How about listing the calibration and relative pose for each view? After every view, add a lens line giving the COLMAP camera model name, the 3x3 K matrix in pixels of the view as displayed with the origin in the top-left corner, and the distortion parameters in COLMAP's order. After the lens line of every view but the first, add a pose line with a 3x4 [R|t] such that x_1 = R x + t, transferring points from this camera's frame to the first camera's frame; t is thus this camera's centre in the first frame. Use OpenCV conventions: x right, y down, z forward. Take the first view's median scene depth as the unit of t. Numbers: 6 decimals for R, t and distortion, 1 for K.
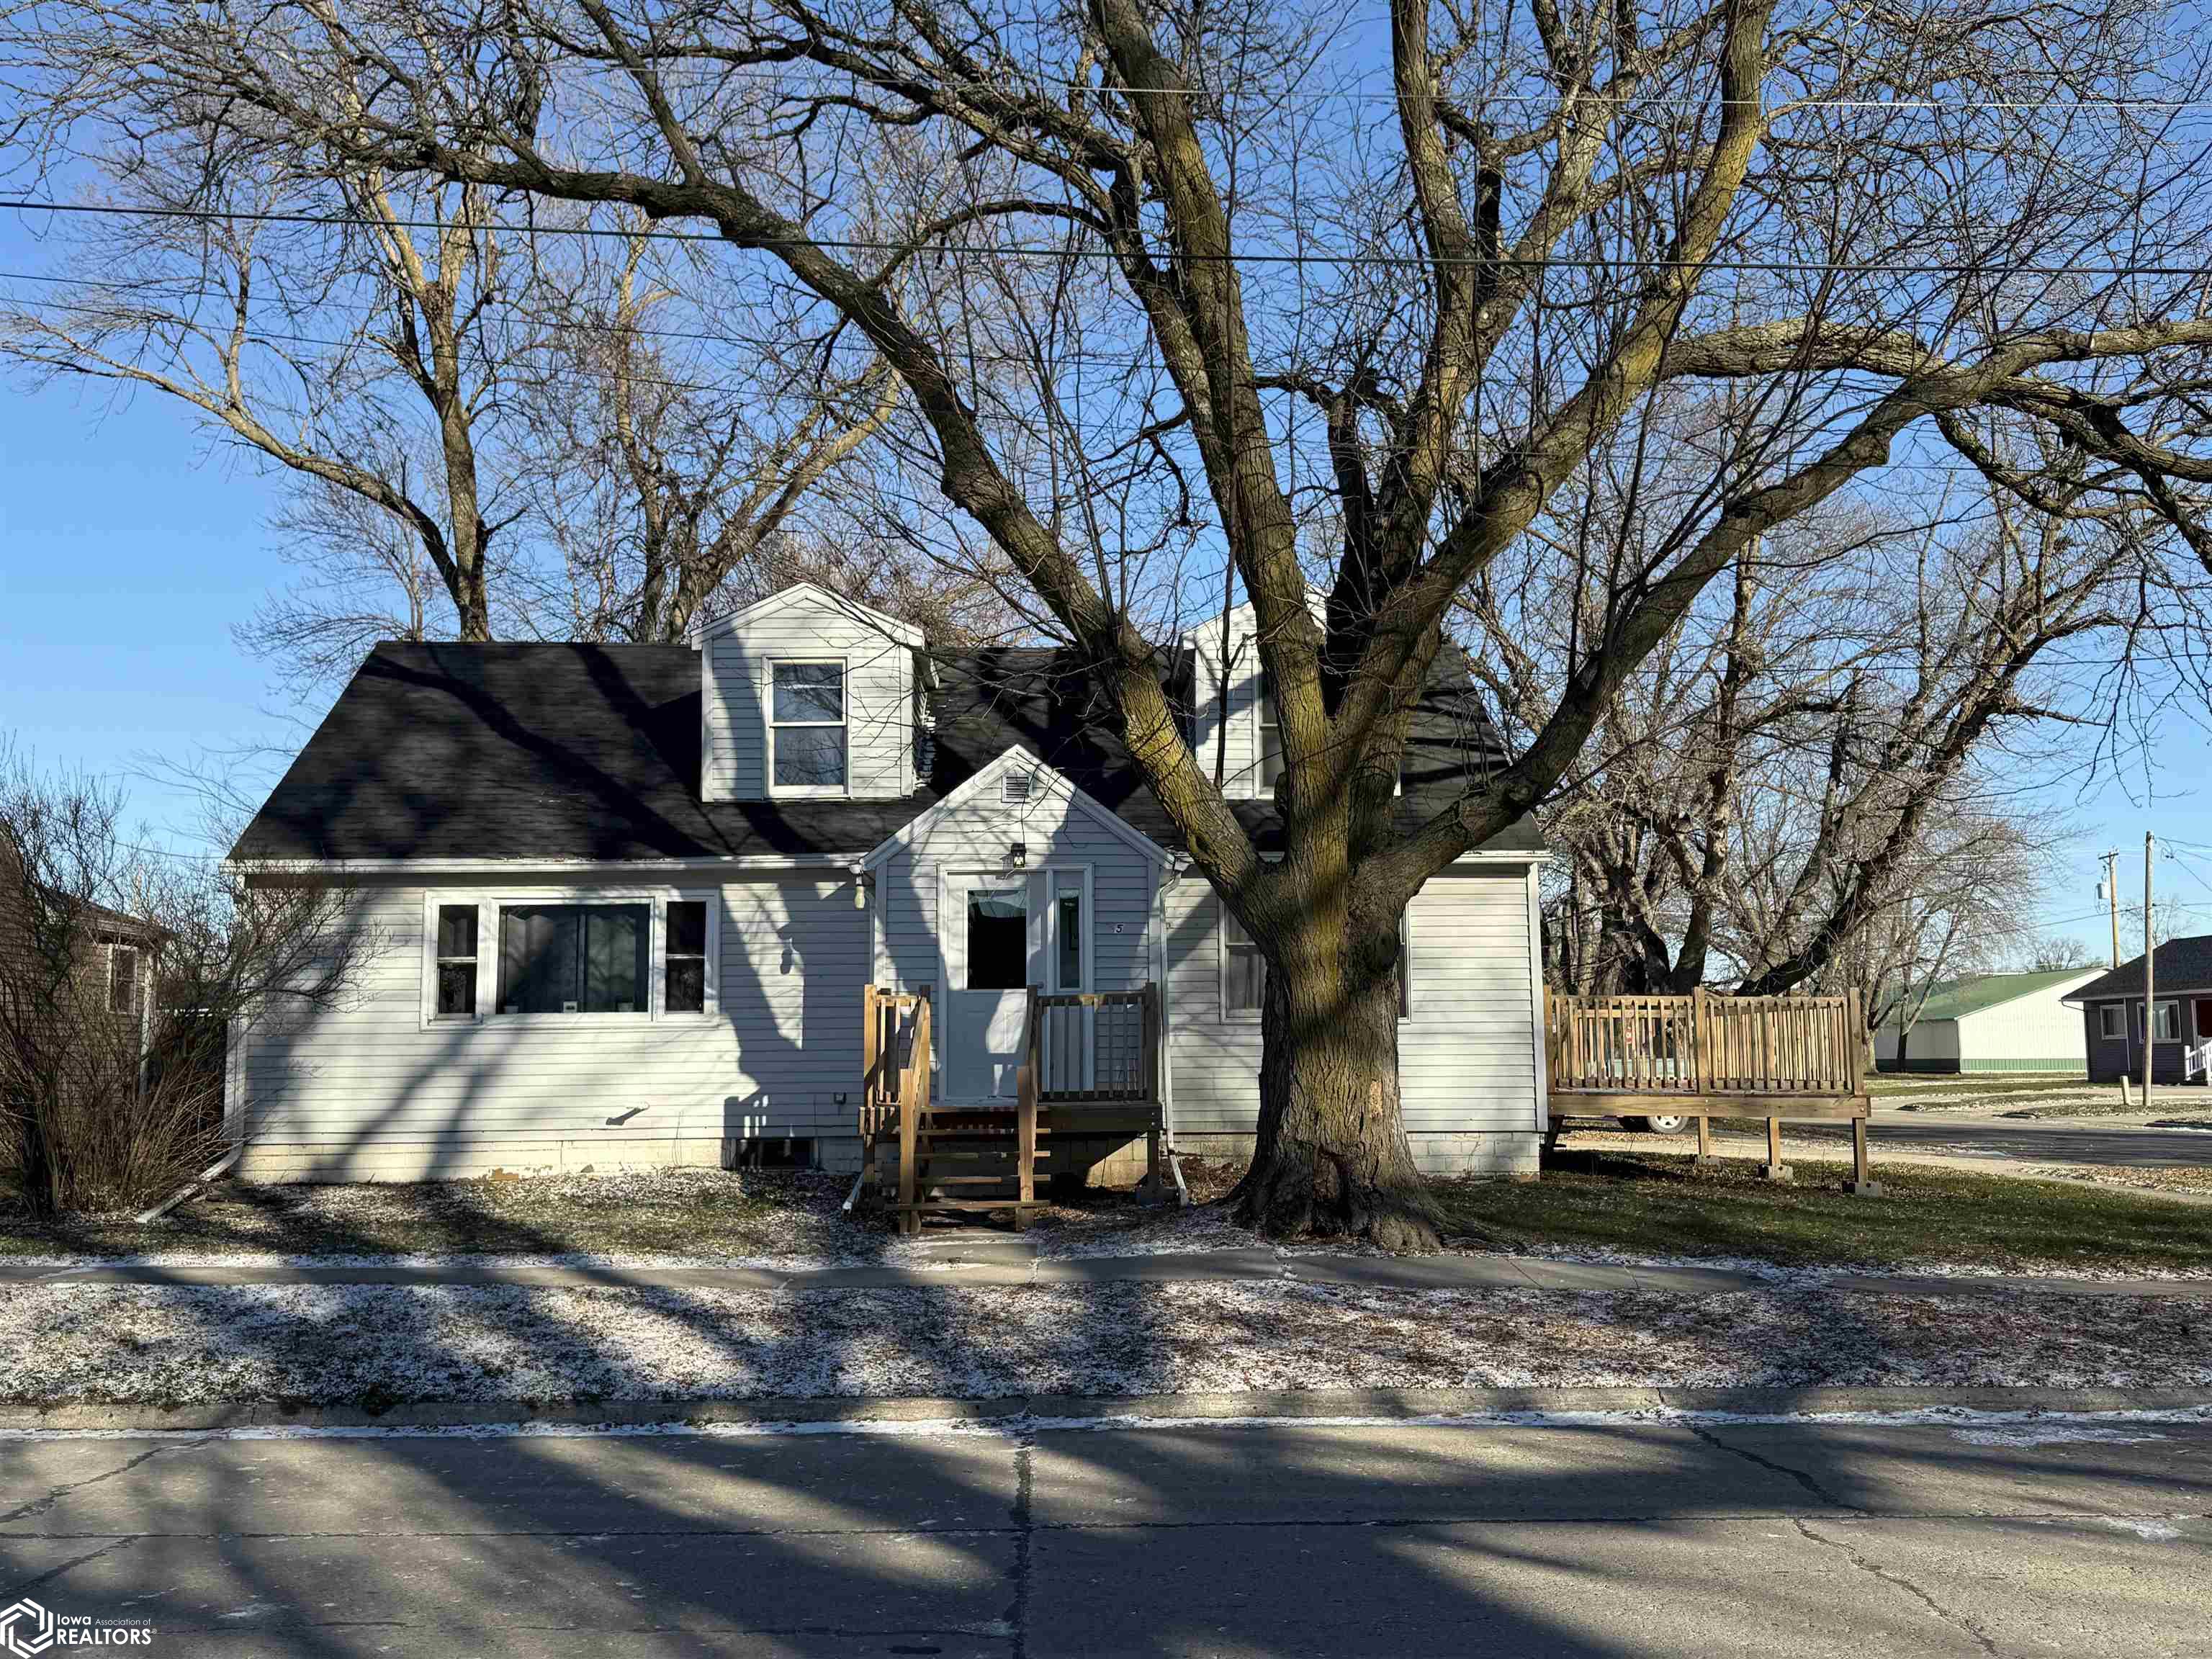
lens RADIAL K [[2003.3, 0, 1106.0], [0, 2003.3, 829.5], [0, 0, 1]] dist [0.000461, 0.000201]
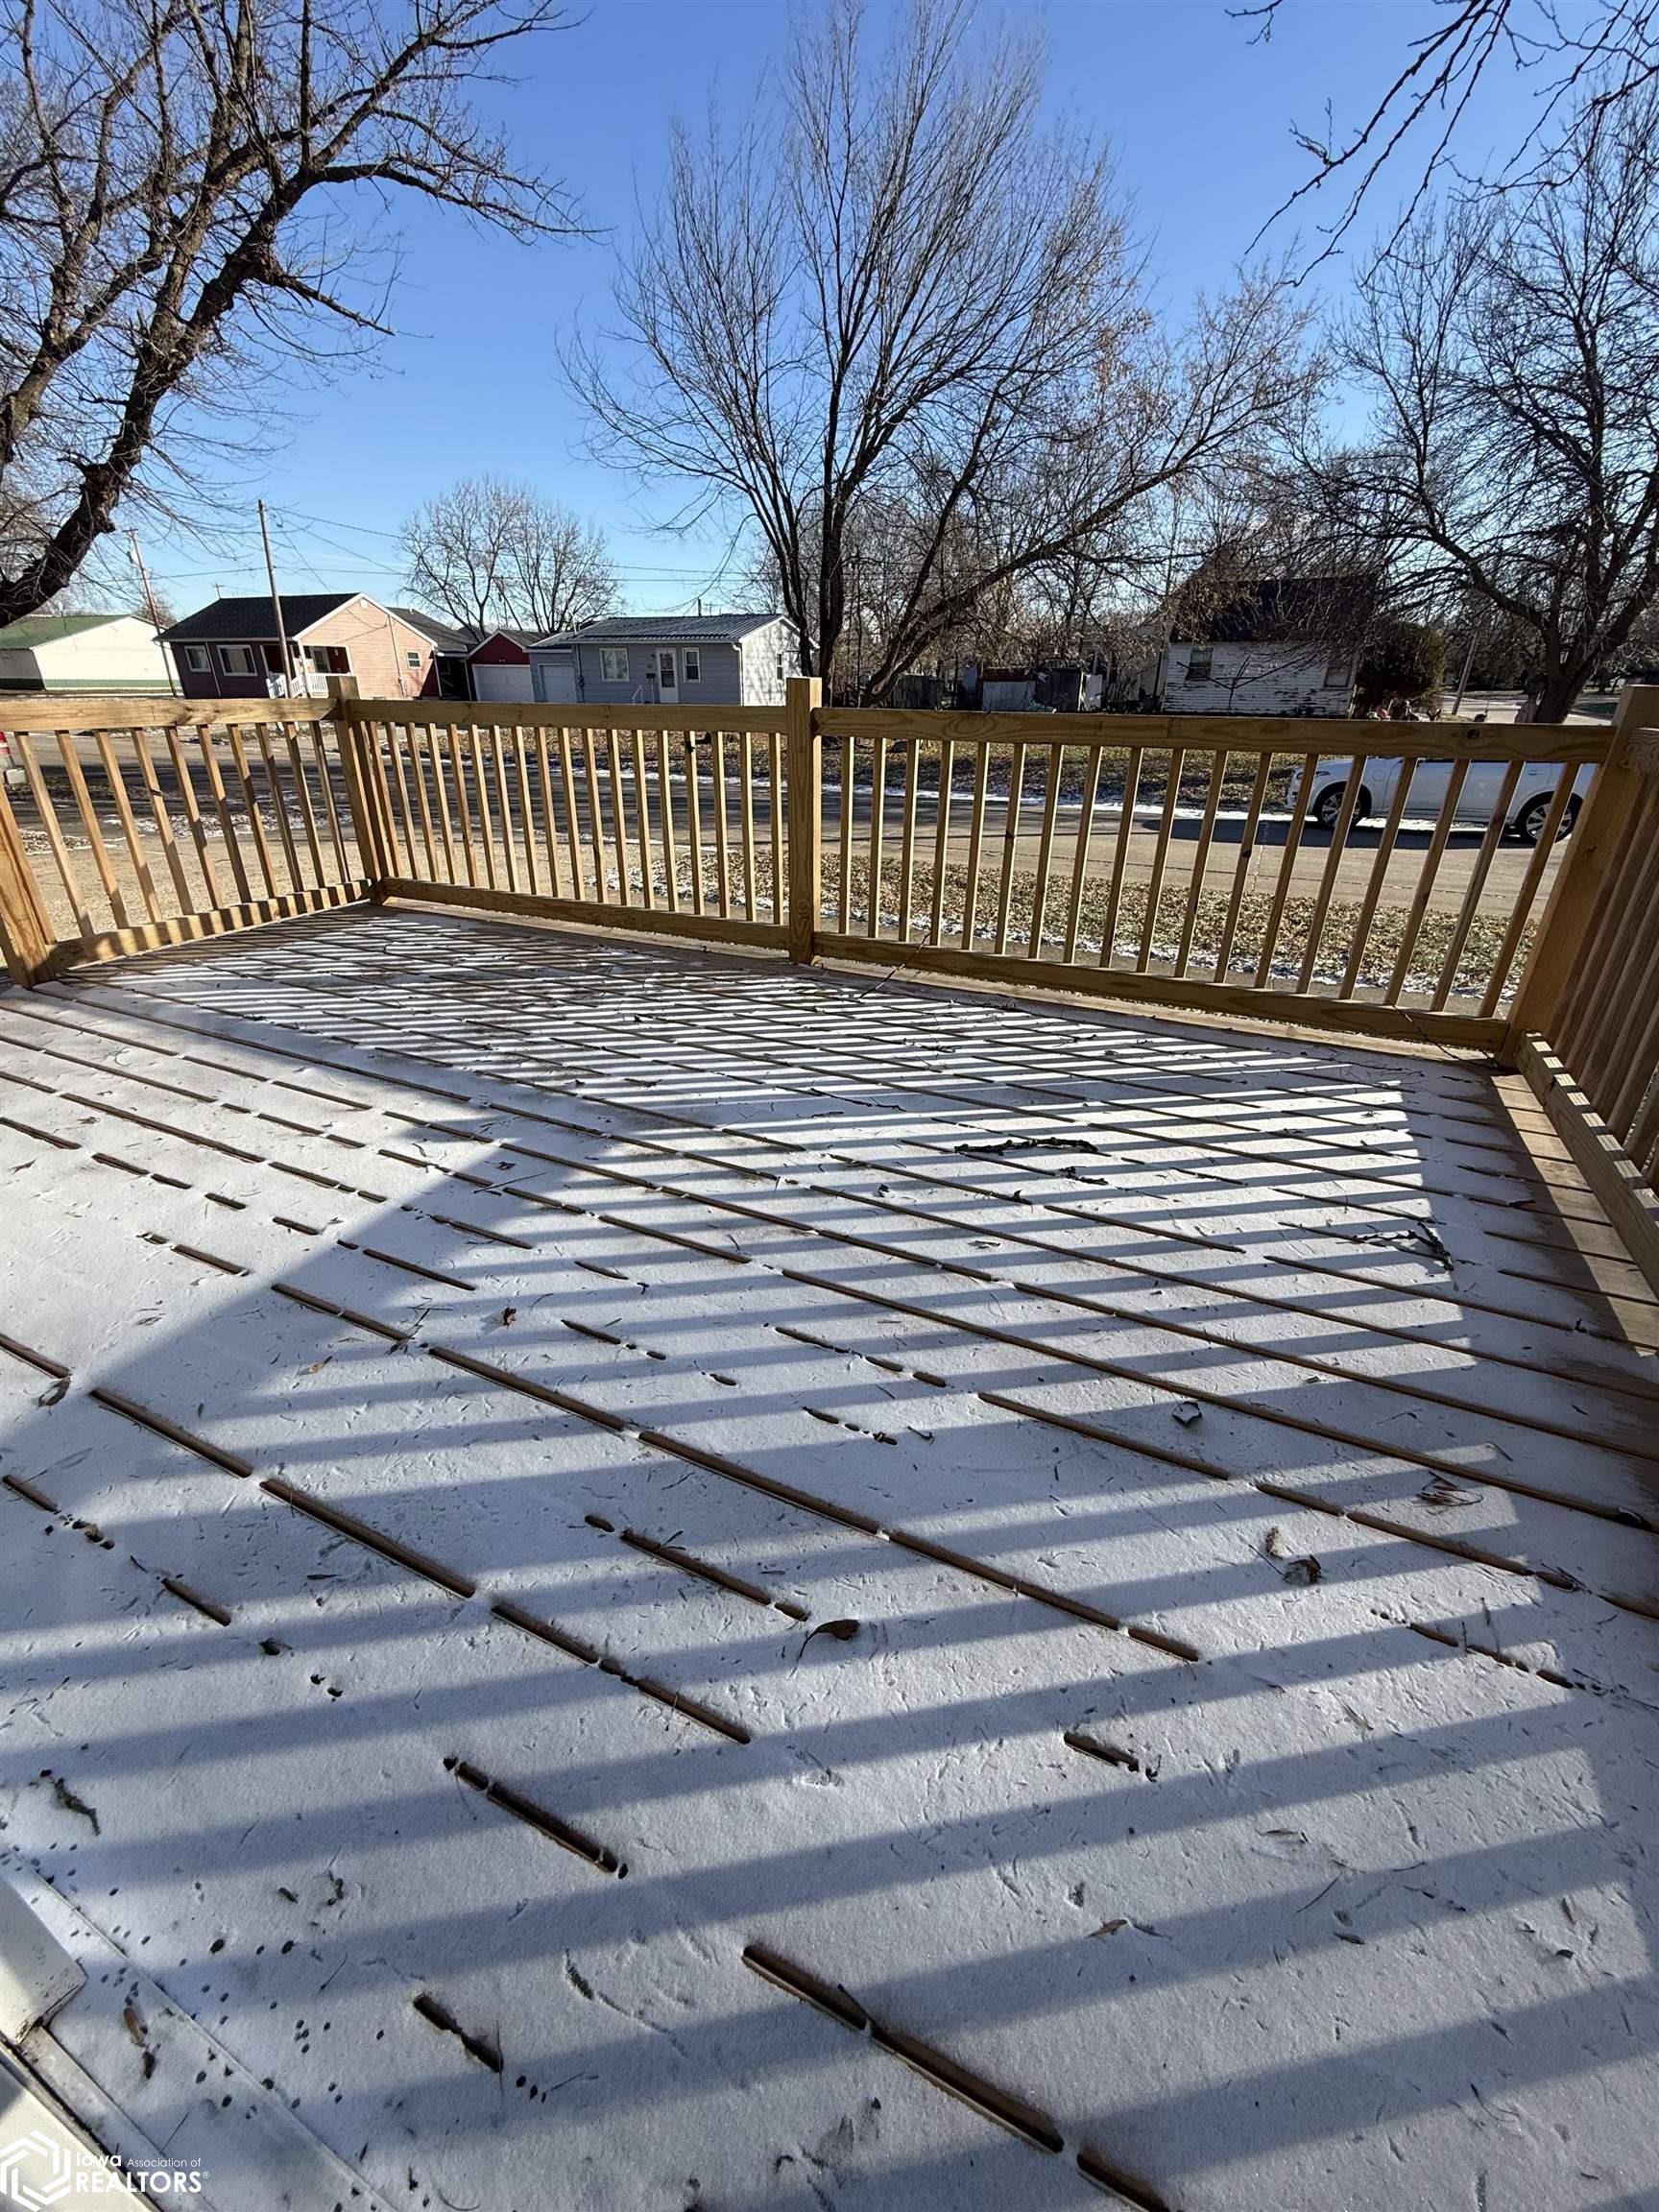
lens RADIAL K [[886.4, 0, 829.5], [0, 886.4, 1106.0], [0, 0, 1]] dist [-0.001623, 0.000575]
pose [[0.438900, -0.372339, 0.817760, 0.114771], [-0.126401, 0.875467, 0.466455, 0.042363], [-0.889601, -0.308092, 0.337178, 0.547785]]
